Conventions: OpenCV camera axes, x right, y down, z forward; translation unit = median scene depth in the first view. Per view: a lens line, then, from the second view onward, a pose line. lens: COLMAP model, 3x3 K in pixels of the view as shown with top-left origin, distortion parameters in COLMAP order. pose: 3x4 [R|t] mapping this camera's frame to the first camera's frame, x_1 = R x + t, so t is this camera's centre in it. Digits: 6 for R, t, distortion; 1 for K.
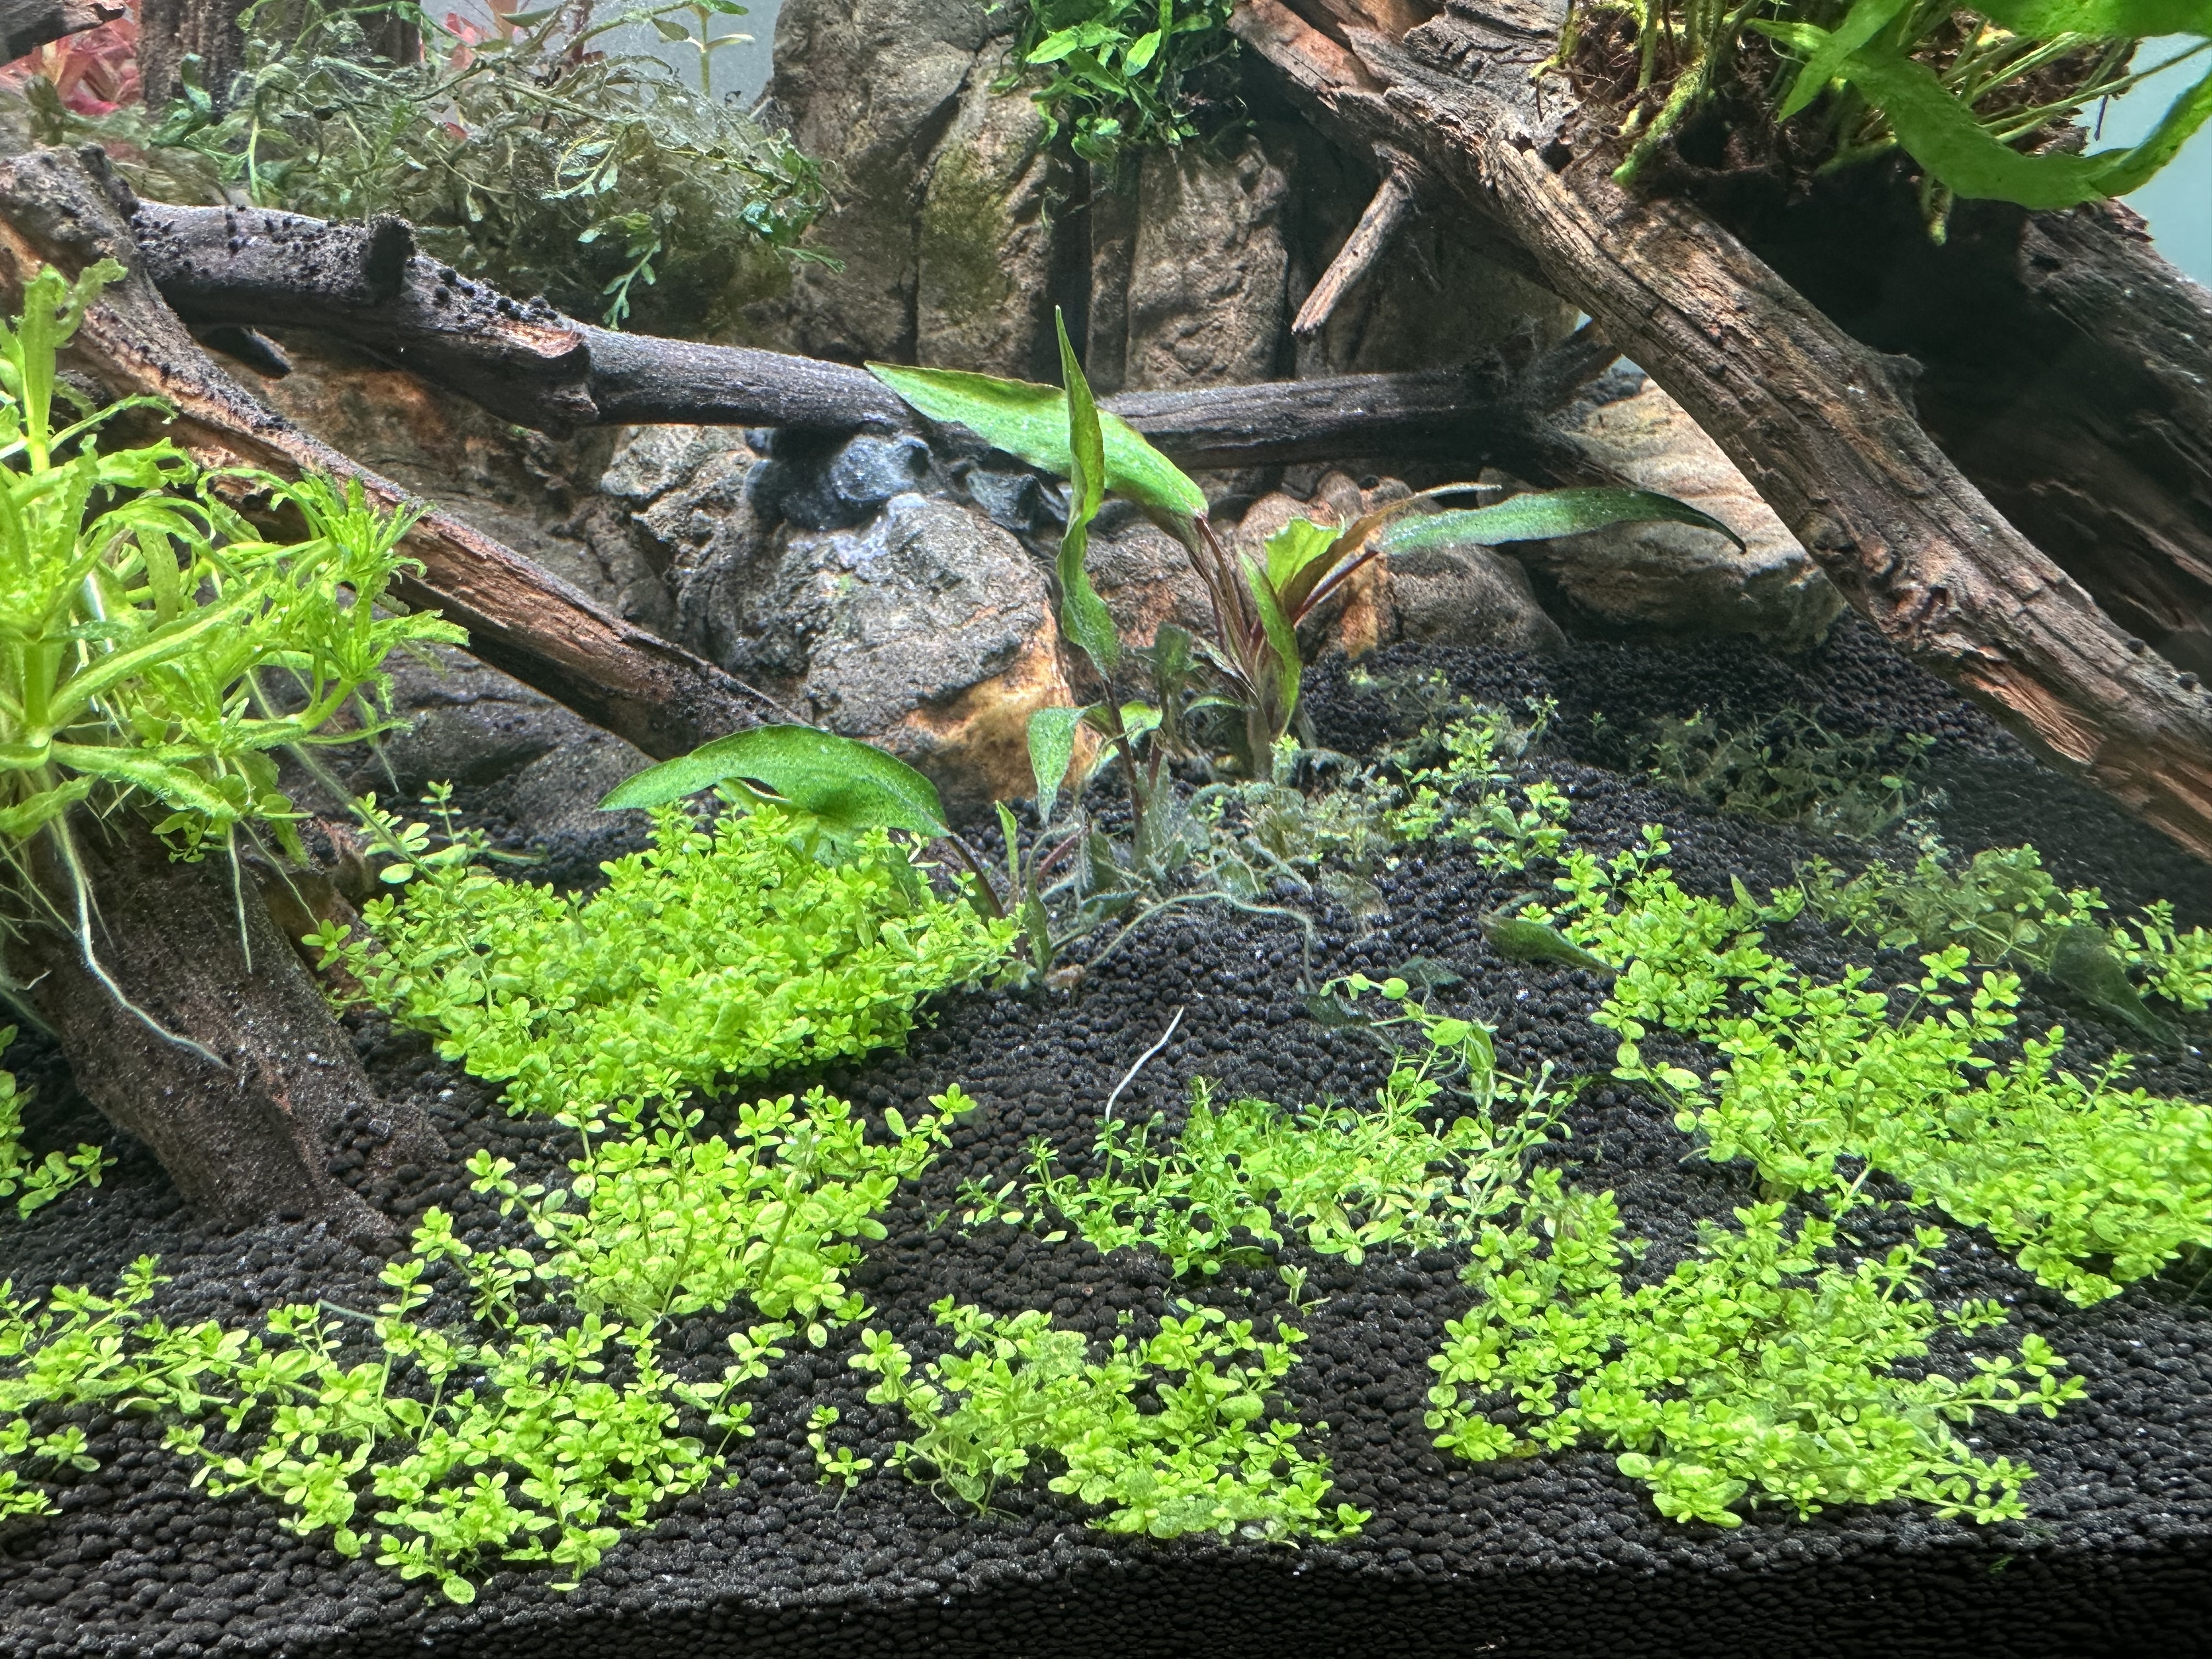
lens RADIAL K [[1542.5, 0, 1099.7], [0, 1542.5, 828.2], [0, 0, 1]] dist [0.028789, 0.000183]
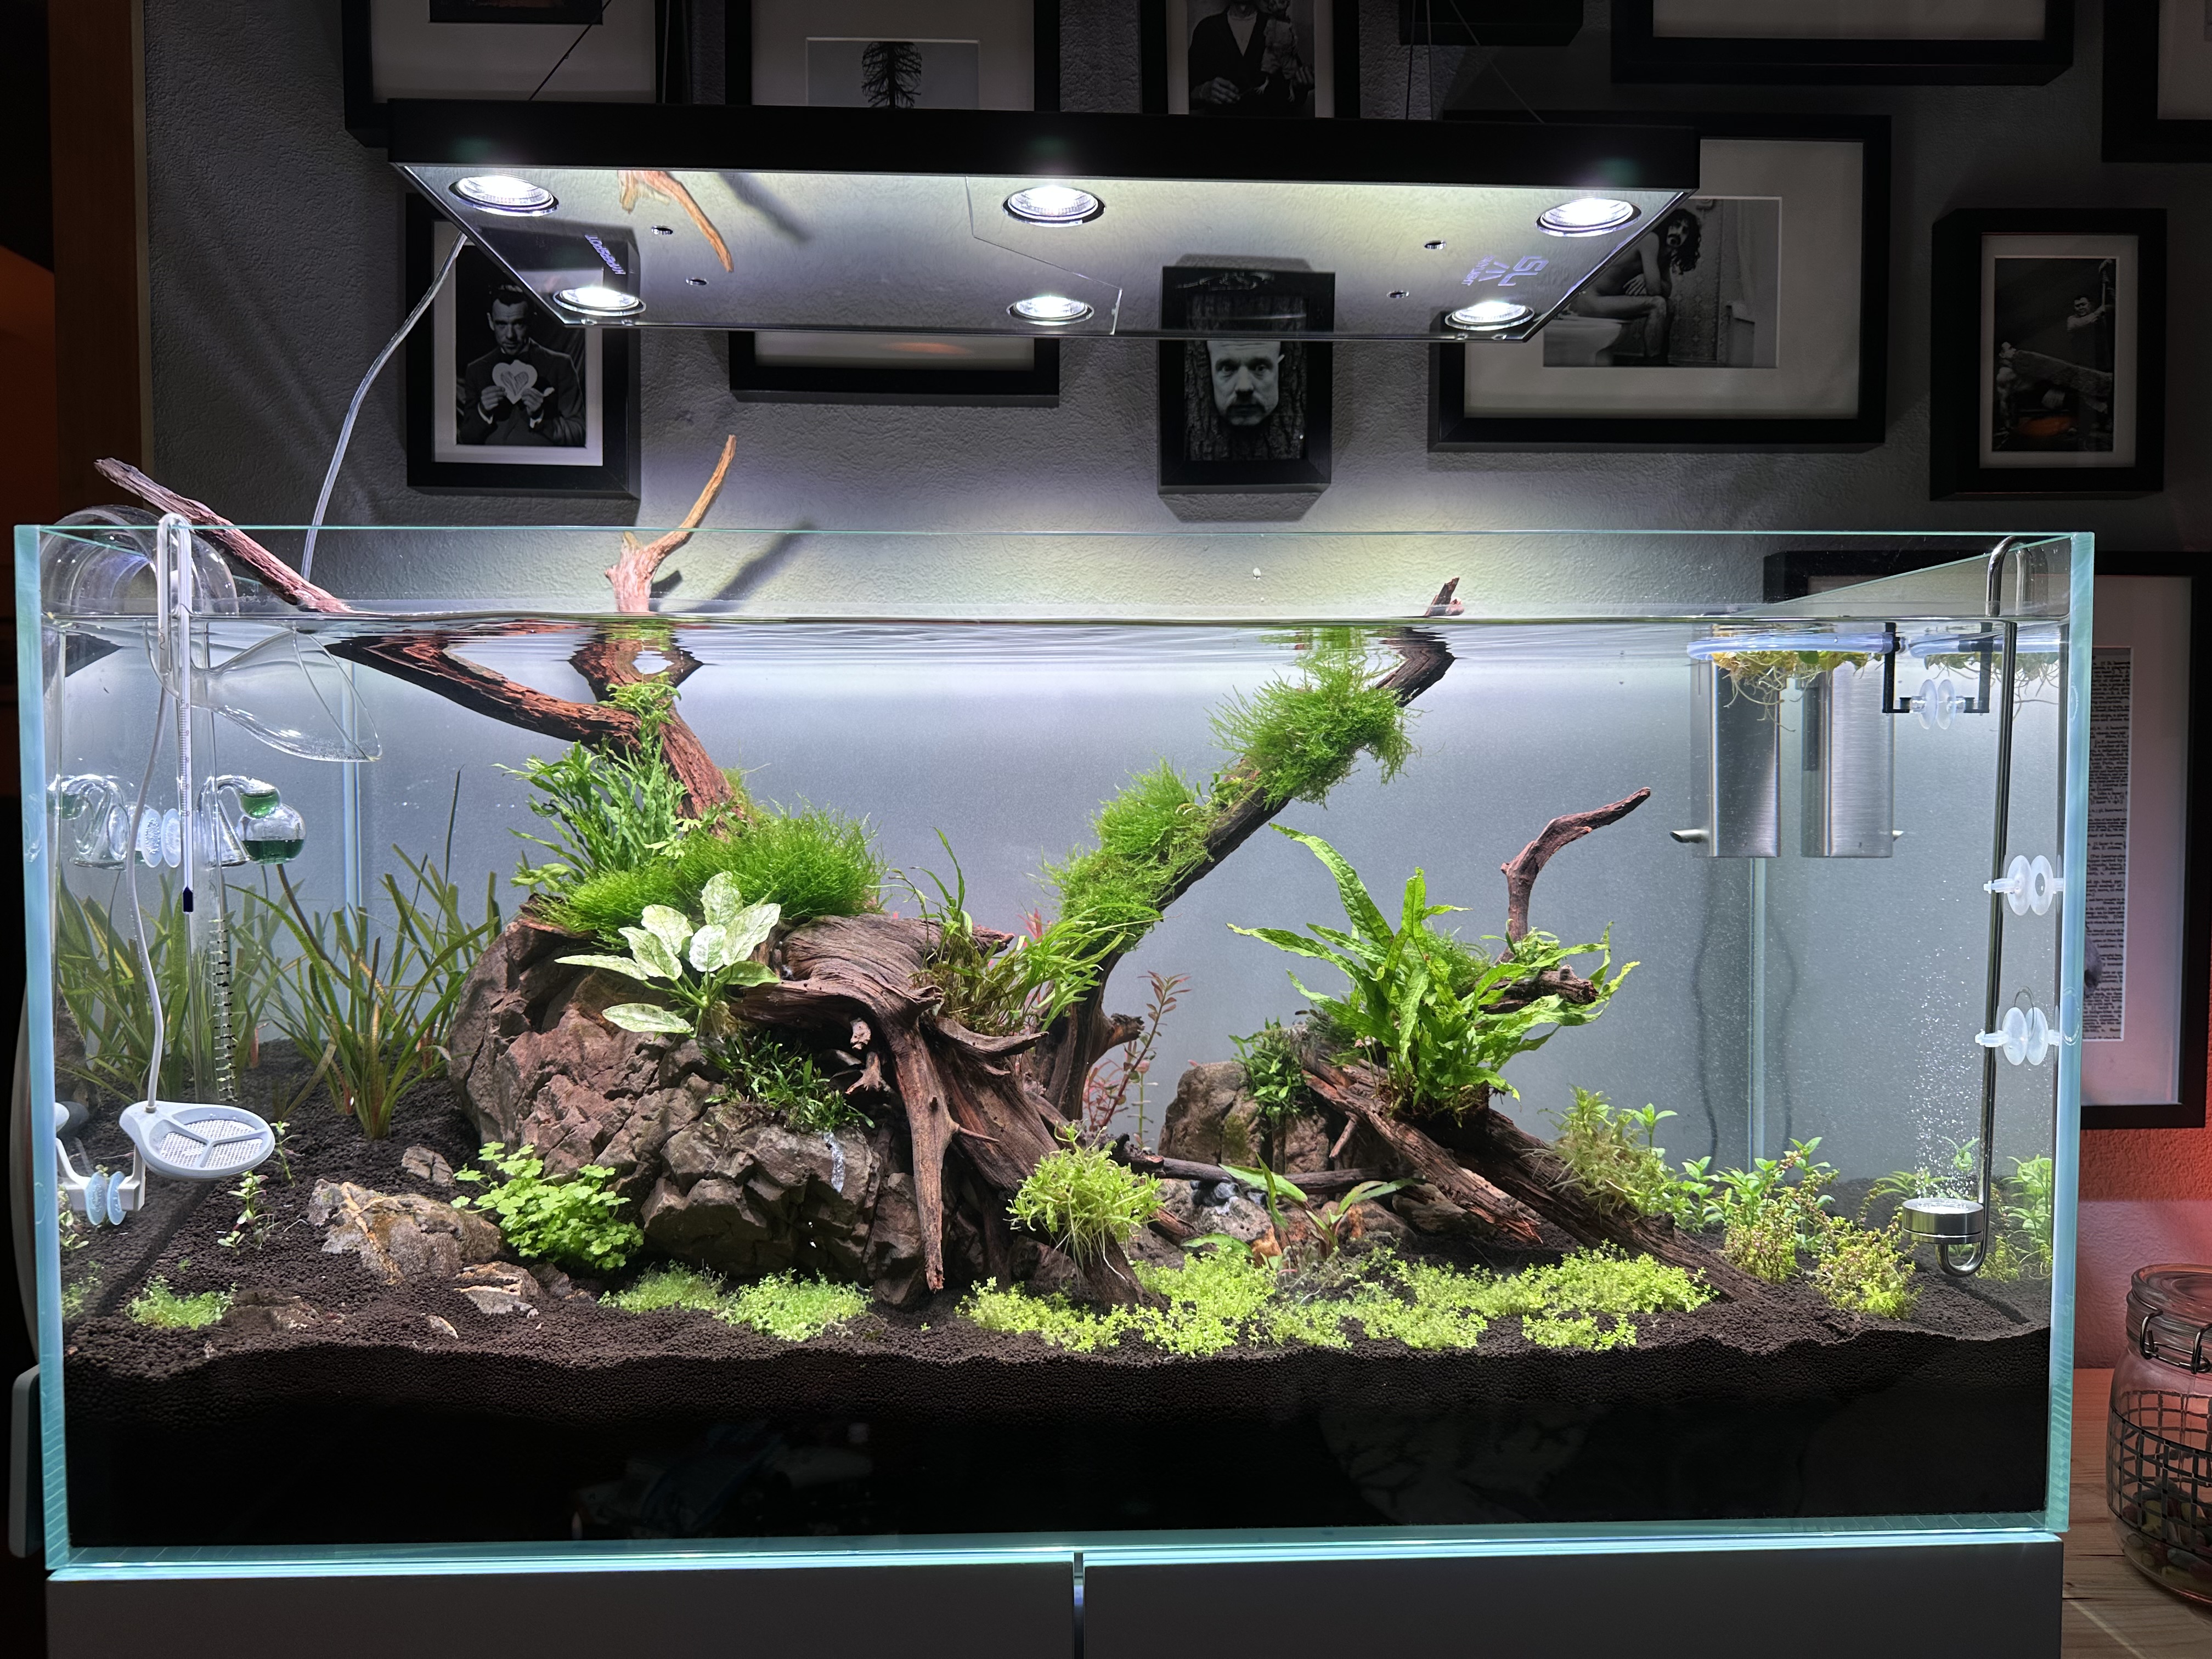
lens RADIAL K [[1542.5, 0, 1106.6], [0, 1542.5, 830.2], [0, 0, 1]] dist [0.028789, 0.000183]
pose [[0.998442, -0.029798, -0.047185, -0.228676], [-0.002152, 0.824327, -0.566110, 1.210286], [0.055765, 0.565329, 0.822978, -2.708766]]
